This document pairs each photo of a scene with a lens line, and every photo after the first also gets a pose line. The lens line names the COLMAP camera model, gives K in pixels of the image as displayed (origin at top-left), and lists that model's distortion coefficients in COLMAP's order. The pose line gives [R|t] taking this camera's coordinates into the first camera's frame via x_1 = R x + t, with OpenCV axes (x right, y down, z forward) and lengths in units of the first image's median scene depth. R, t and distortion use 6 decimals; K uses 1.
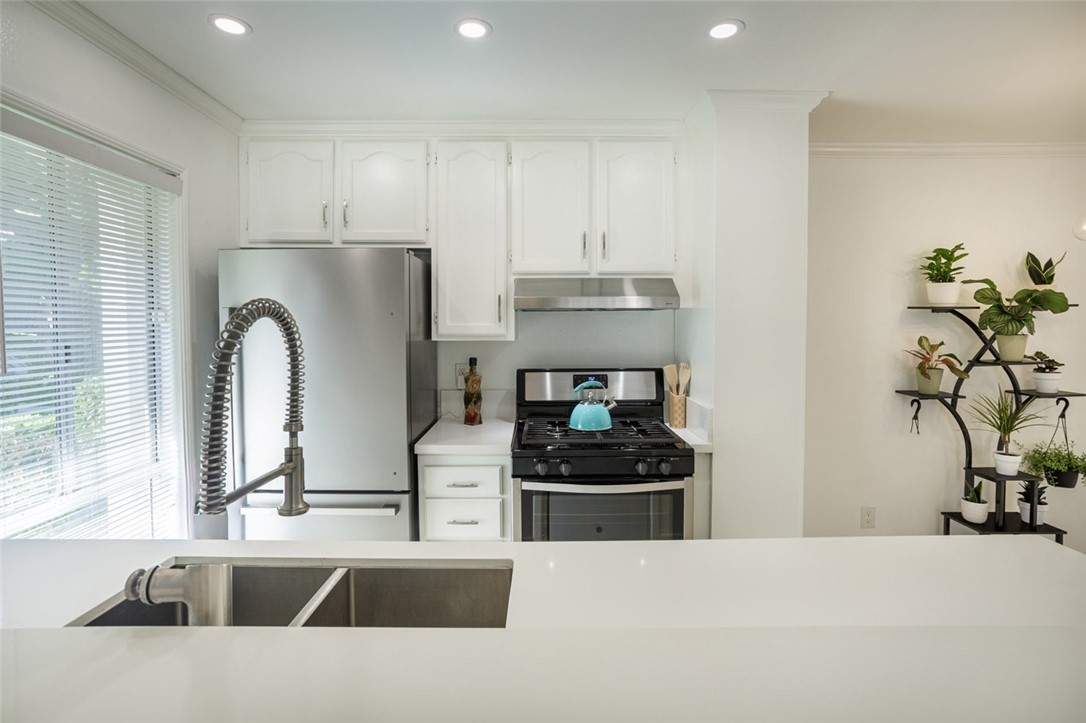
lens RADIAL K [[531.3, 0, 546.1], [0, 531.3, 338.4], [0, 0, 1]] dist [-0.020015, 0.008662]
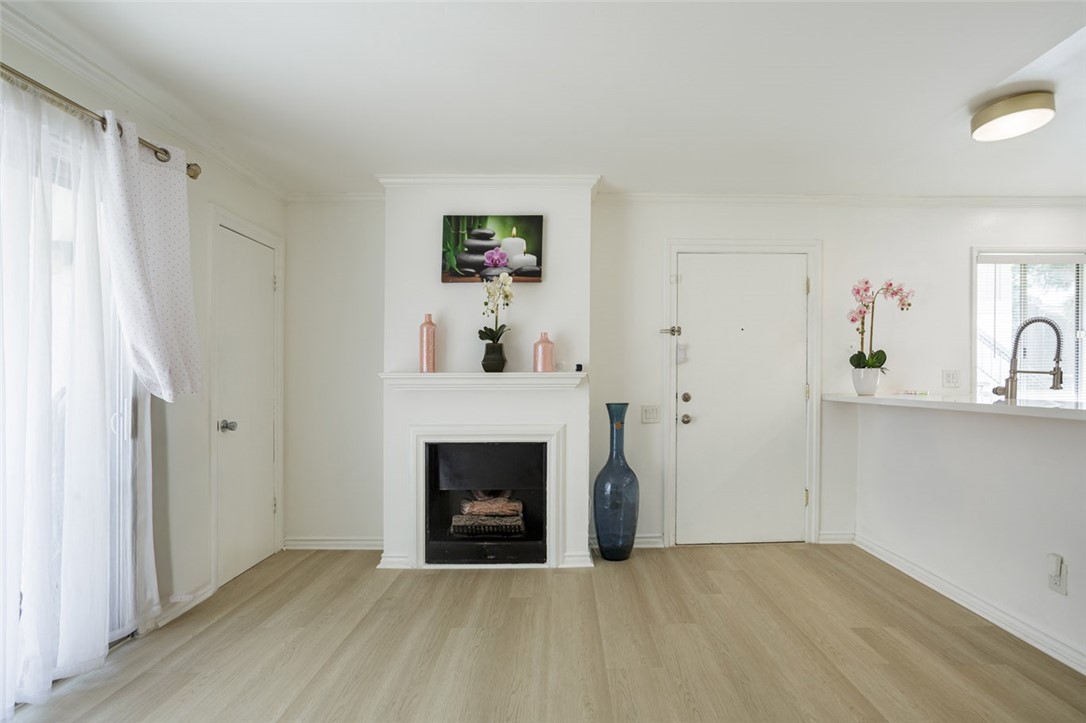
lens RADIAL K [[550.9, 0, 569.7], [0, 550.9, 378.5], [0, 0, 1]] dist [-0.047262, 0.018292]
pose [[-0.000167, 0.001638, -0.999999, 0.828752], [-0.023477, 0.999723, 0.001641, 0.111633], [0.999724, 0.023477, -0.000128, -0.558522]]
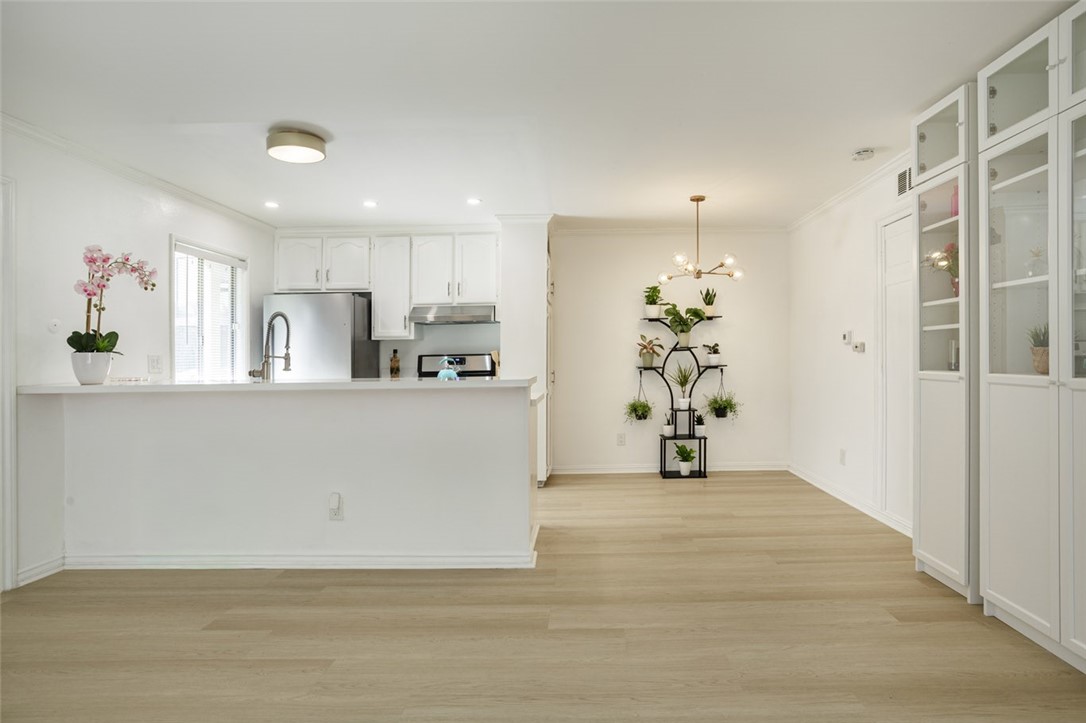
lens RADIAL K [[550.9, 0, 583.3], [0, 550.9, 358.9], [0, 0, 1]] dist [-0.047262, 0.018292]
pose [[0.999851, -0.012841, -0.011505, 0.539862], [0.012548, 0.999604, -0.025195, 0.125751], [0.011824, 0.025047, 0.999616, -0.914188]]
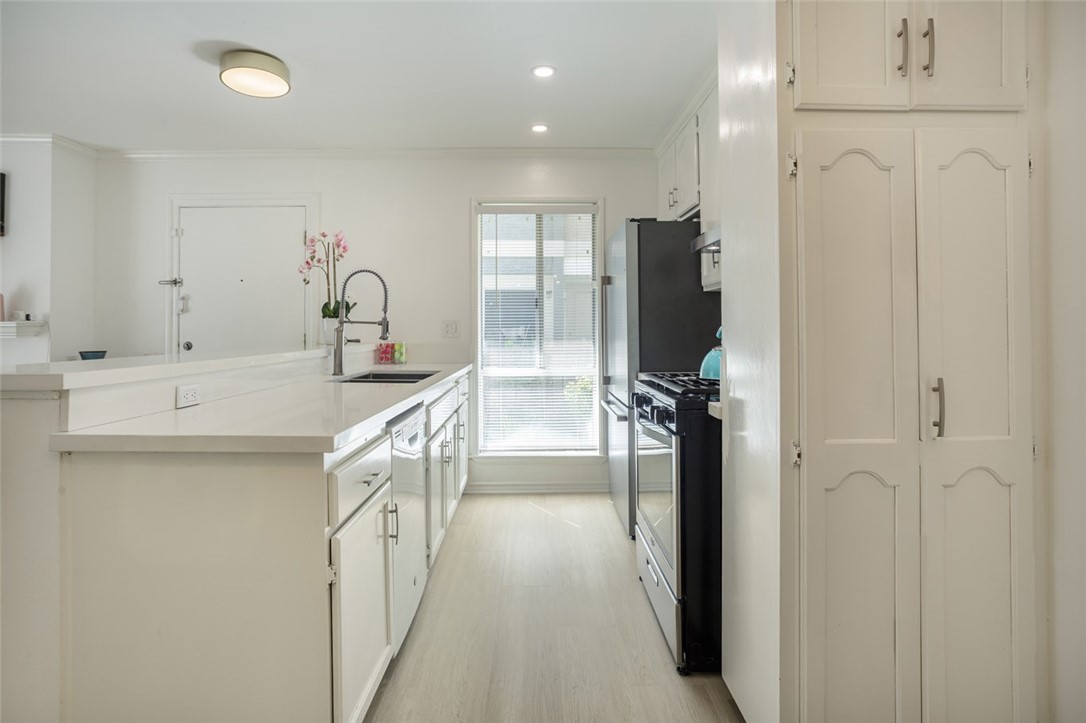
lens RADIAL K [[550.9, 0, 546.8], [0, 550.9, 321.2], [0, 0, 1]] dist [-0.047262, 0.018292]
pose [[0.004988, -0.010344, -0.999934, 0.861292], [-0.025155, 0.999629, -0.010466, 0.080859], [0.999671, 0.025206, 0.004726, 0.639418]]
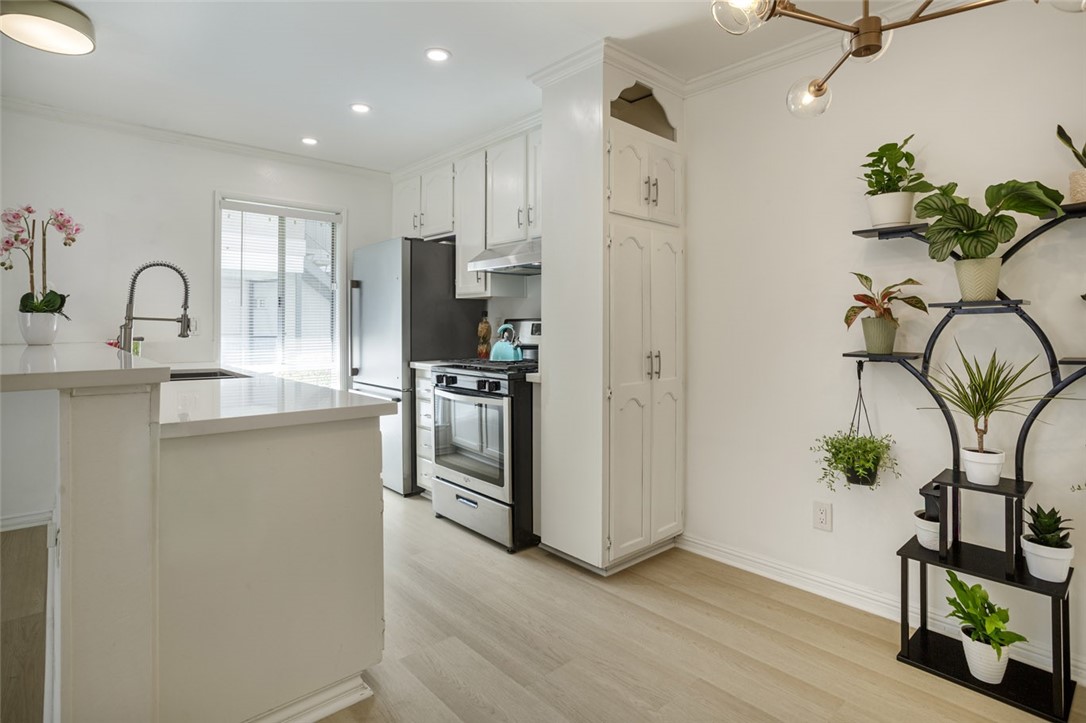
lens RADIAL K [[550.9, 0, 539.9], [0, 550.9, 313.7], [0, 0, 1]] dist [-0.047262, 0.018292]
pose [[0.663638, -0.013921, -0.747924, 0.995214], [-0.023604, 0.998939, -0.039537, 0.093518], [0.747681, 0.043892, 0.662606, 0.173426]]
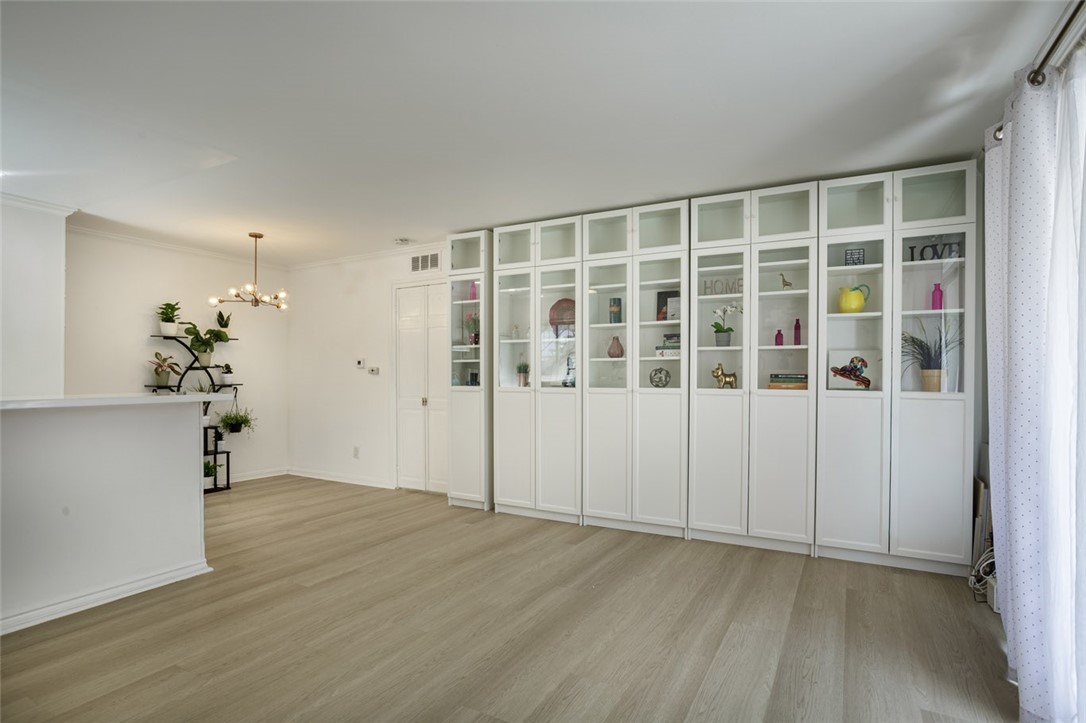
lens RADIAL K [[550.9, 0, 532.0], [0, 550.9, 379.6], [0, 0, 1]] dist [-0.047262, 0.018292]
pose [[0.507651, -0.003663, 0.861555, -0.202685], [0.022167, 0.999715, -0.008811, 0.131051], [-0.861278, 0.023571, 0.507587, -0.993917]]
